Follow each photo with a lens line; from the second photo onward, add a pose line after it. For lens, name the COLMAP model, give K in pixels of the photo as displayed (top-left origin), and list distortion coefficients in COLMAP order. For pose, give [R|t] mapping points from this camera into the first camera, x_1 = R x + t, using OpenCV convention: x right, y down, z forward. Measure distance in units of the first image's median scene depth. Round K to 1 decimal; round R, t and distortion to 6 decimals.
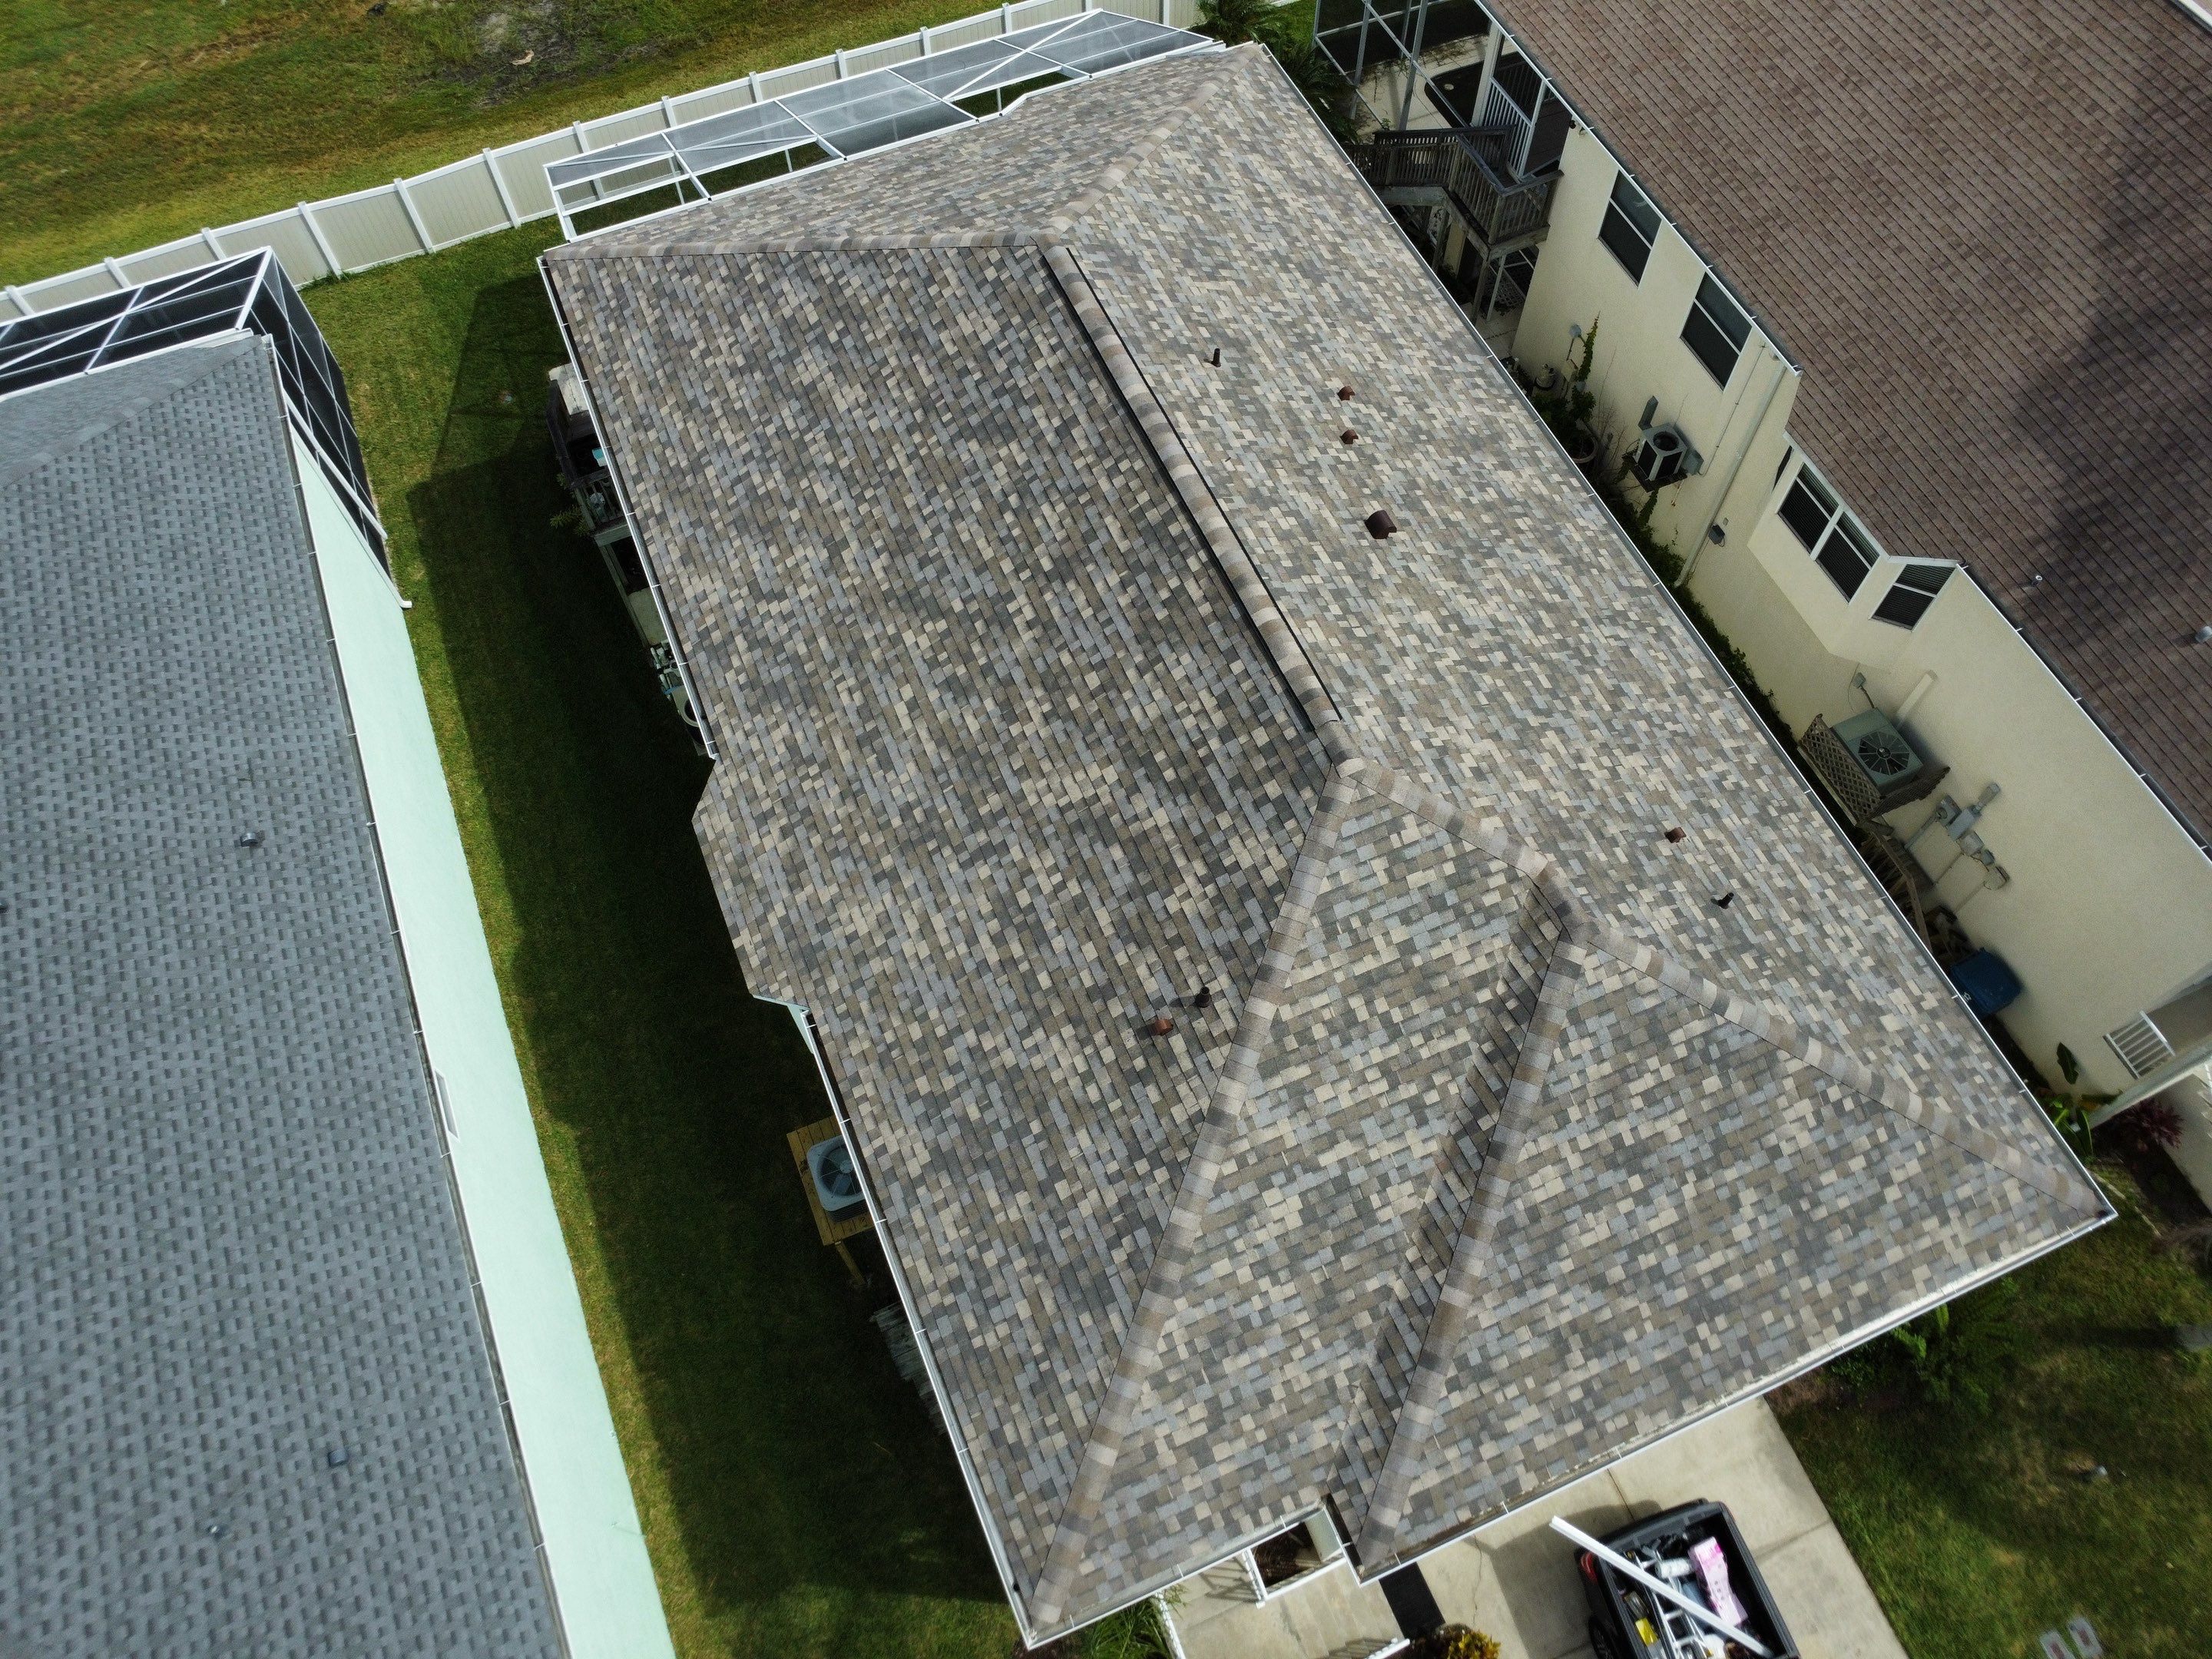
lens RADIAL K [[1601.6, 0, 1106.9], [0, 1601.6, 819.0], [0, 0, 1]] dist [-0.016784, -0.022697]
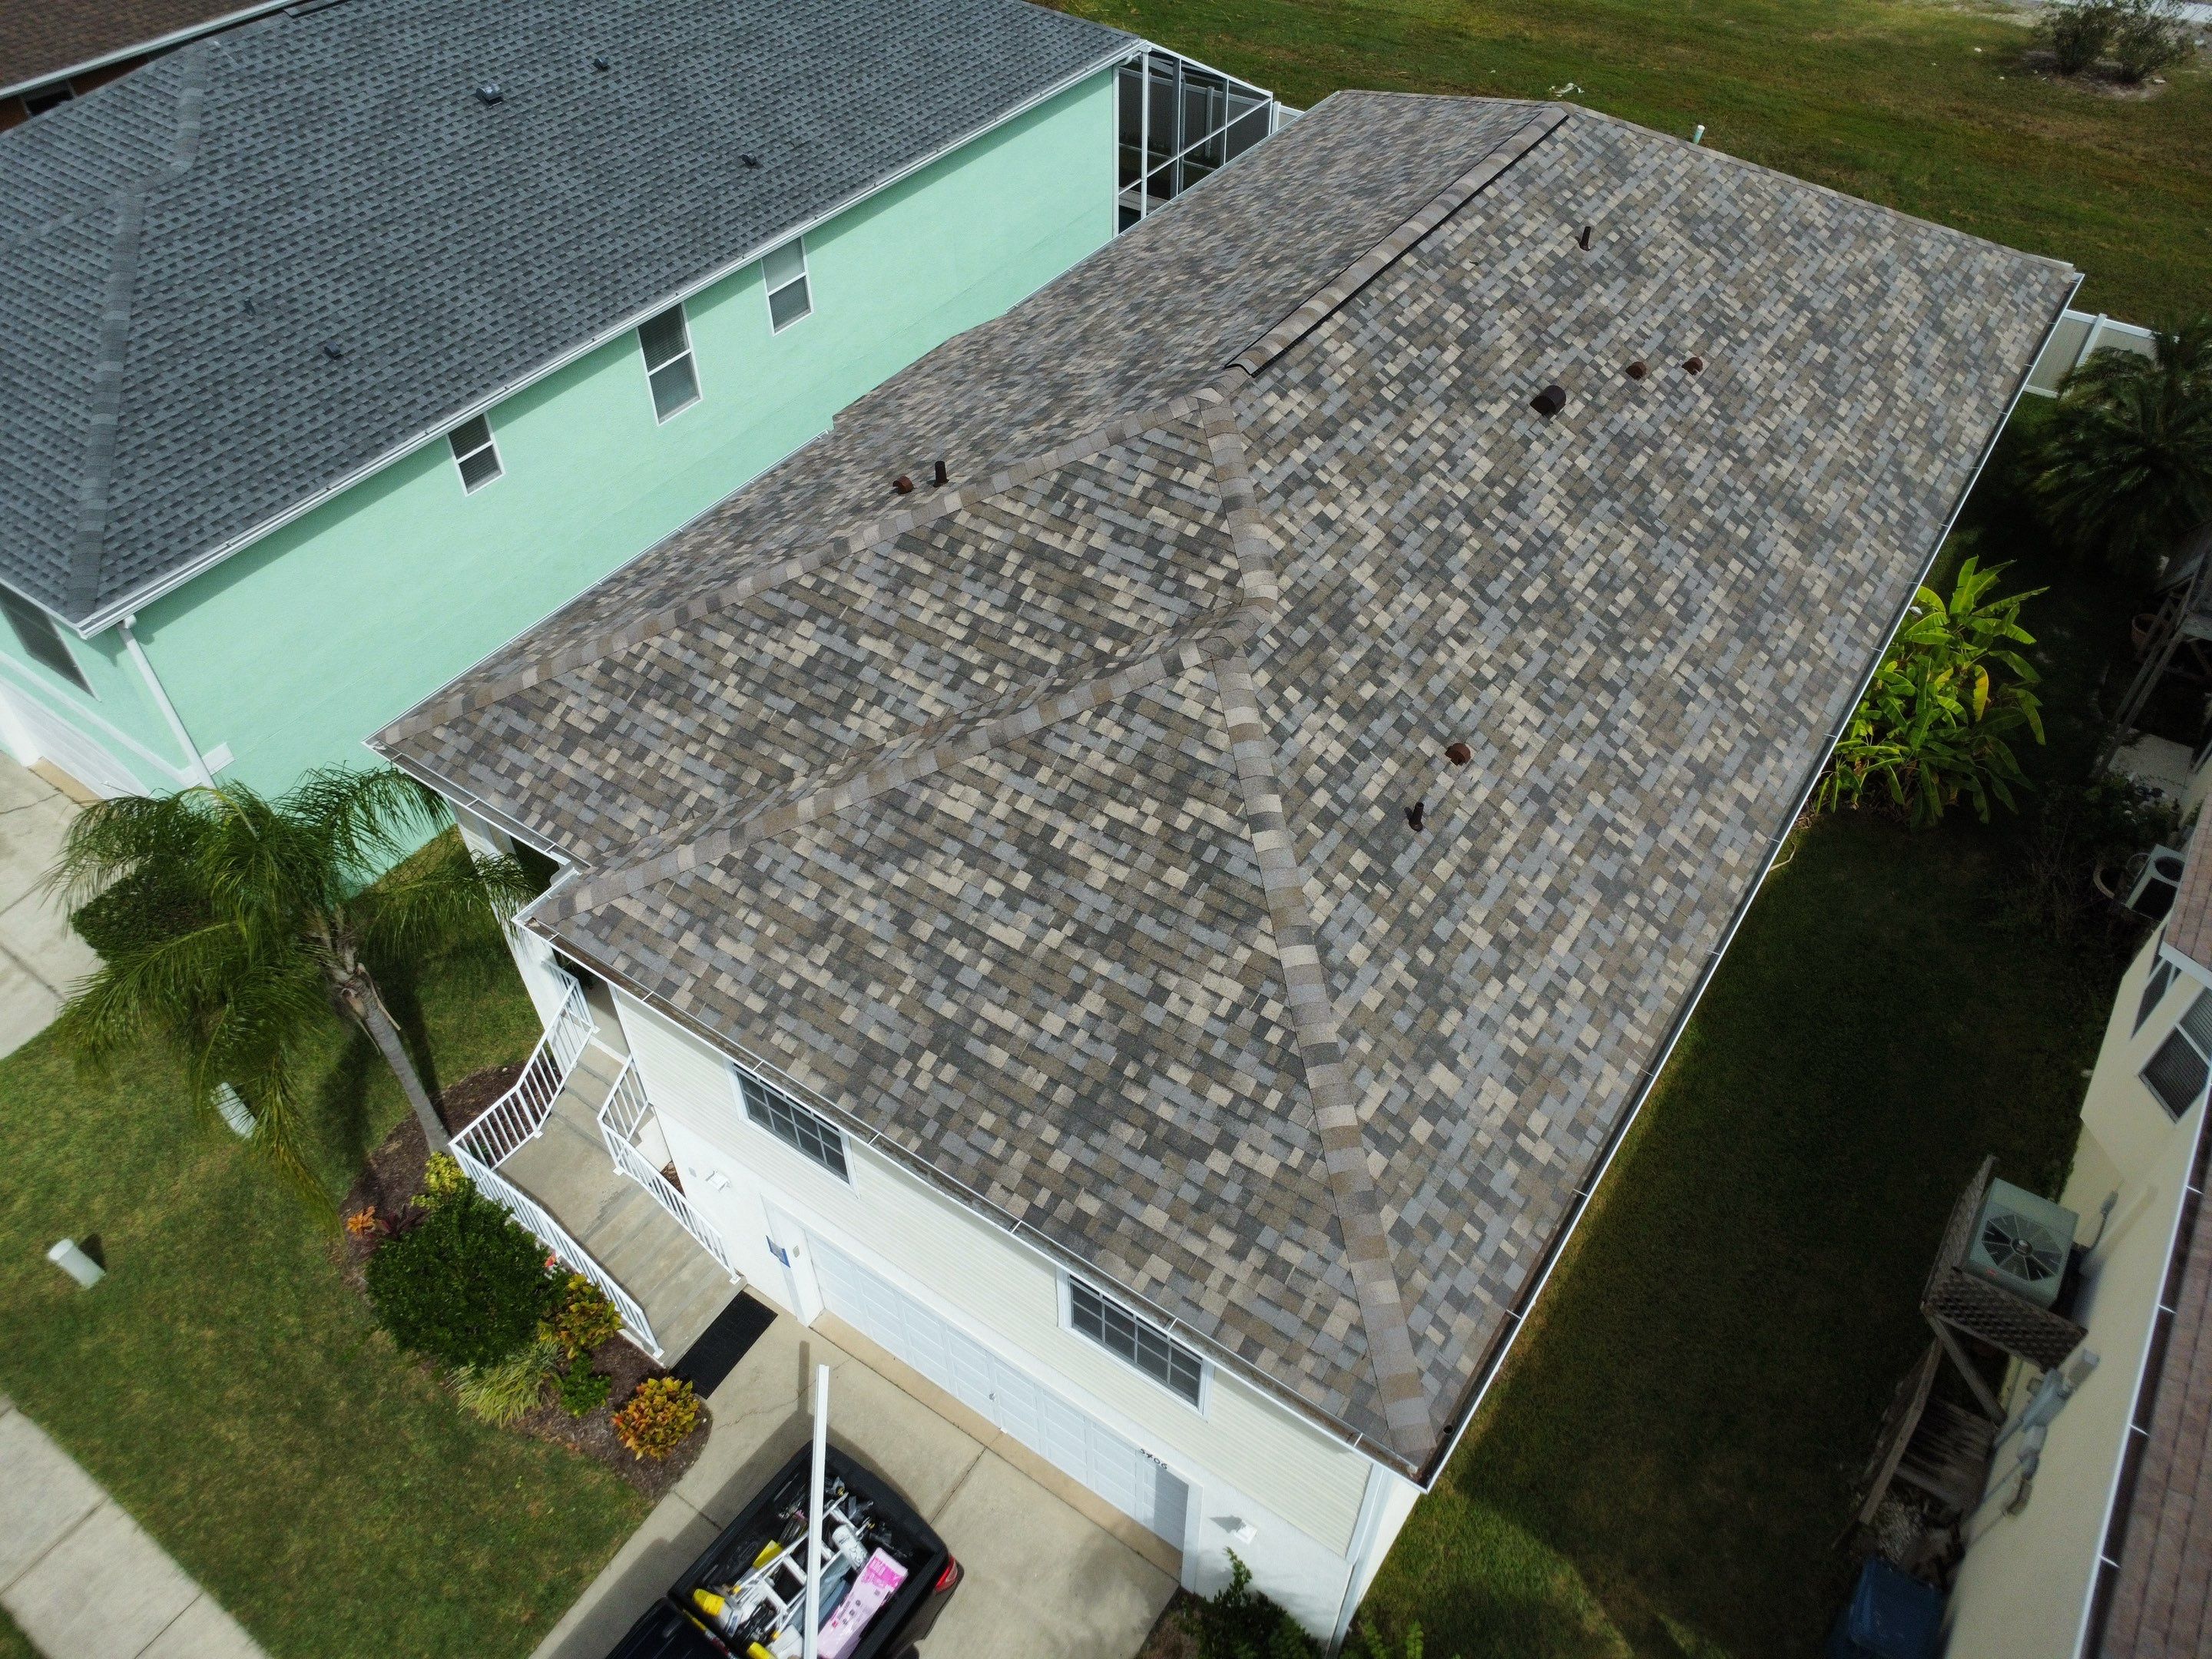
lens RADIAL K [[1601.6, 0, 1115.8], [0, 1601.6, 816.8], [0, 0, 1]] dist [-0.016784, -0.022697]
pose [[0.542393, 0.605349, -0.582548, 0.734435], [-0.739208, 0.673379, 0.011481, 0.144882], [0.399226, 0.424398, 0.812715, 0.303963]]
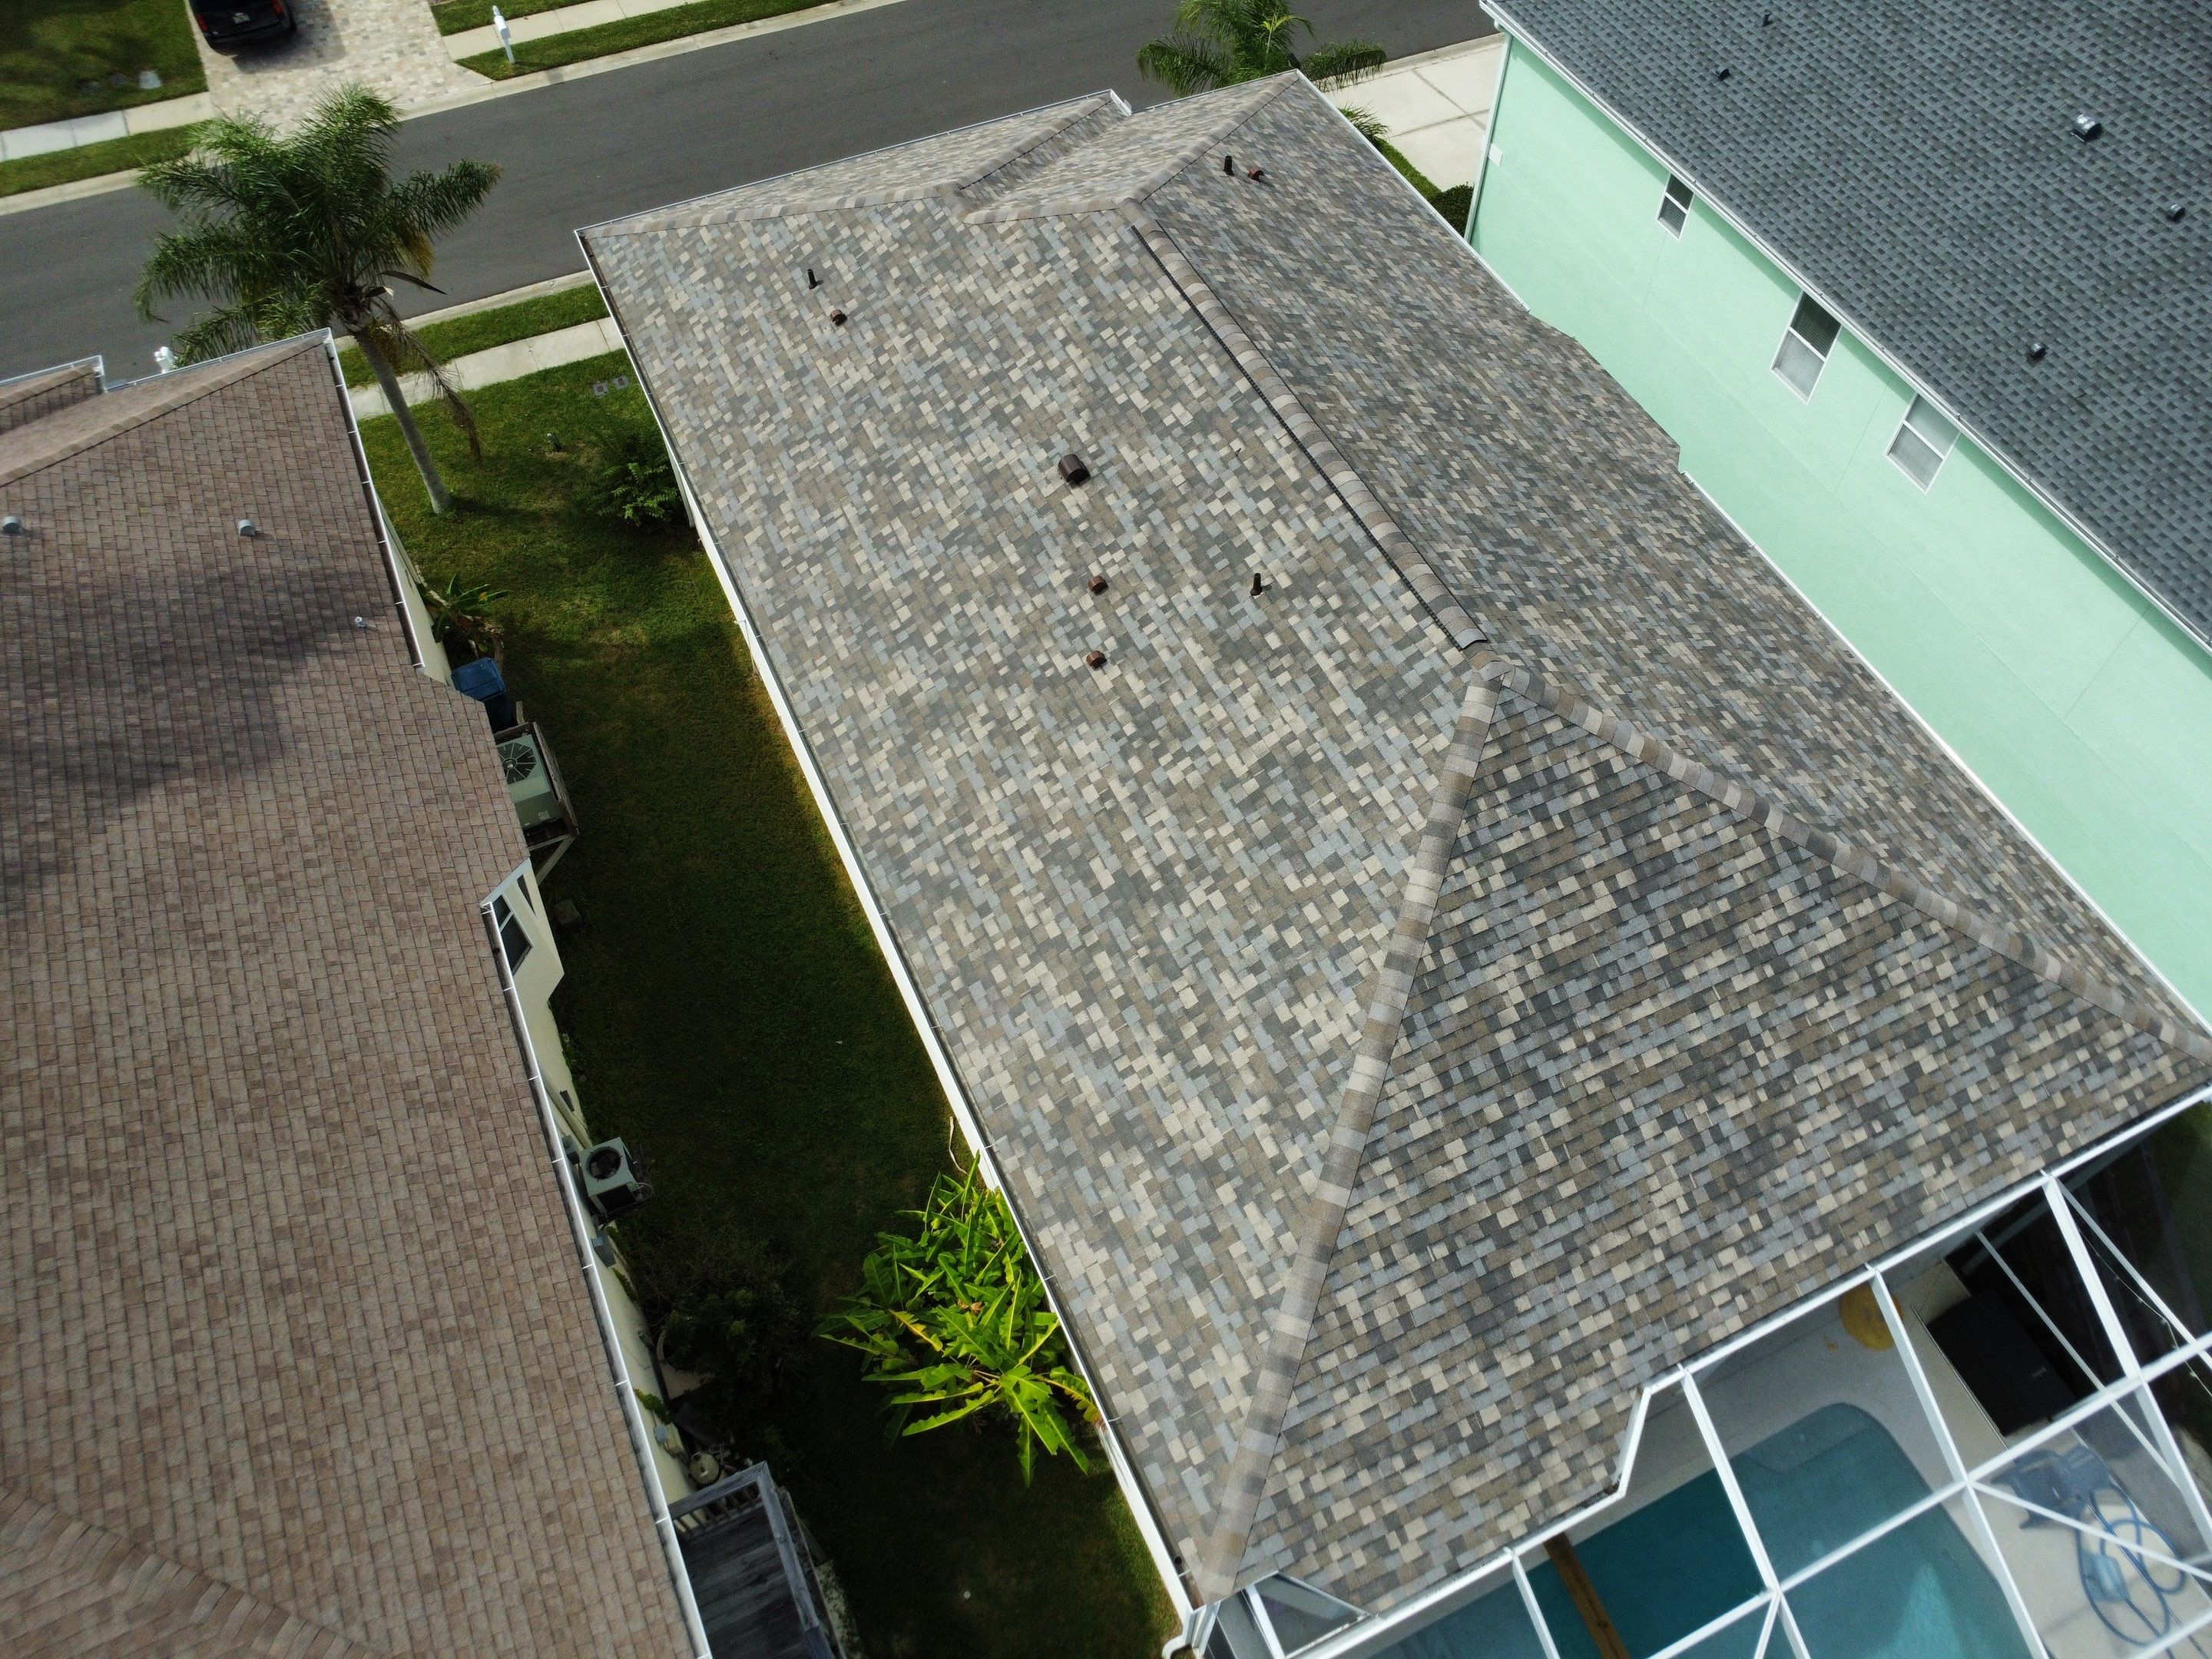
lens RADIAL K [[1601.6, 0, 1106.6], [0, 1601.6, 826.3], [0, 0, 1]] dist [-0.016784, -0.022697]
pose [[-0.999240, 0.038332, -0.007110, 0.176529], [-0.023588, -0.449238, 0.893101, -1.224801], [0.031040, 0.892589, 0.449801, 0.799899]]
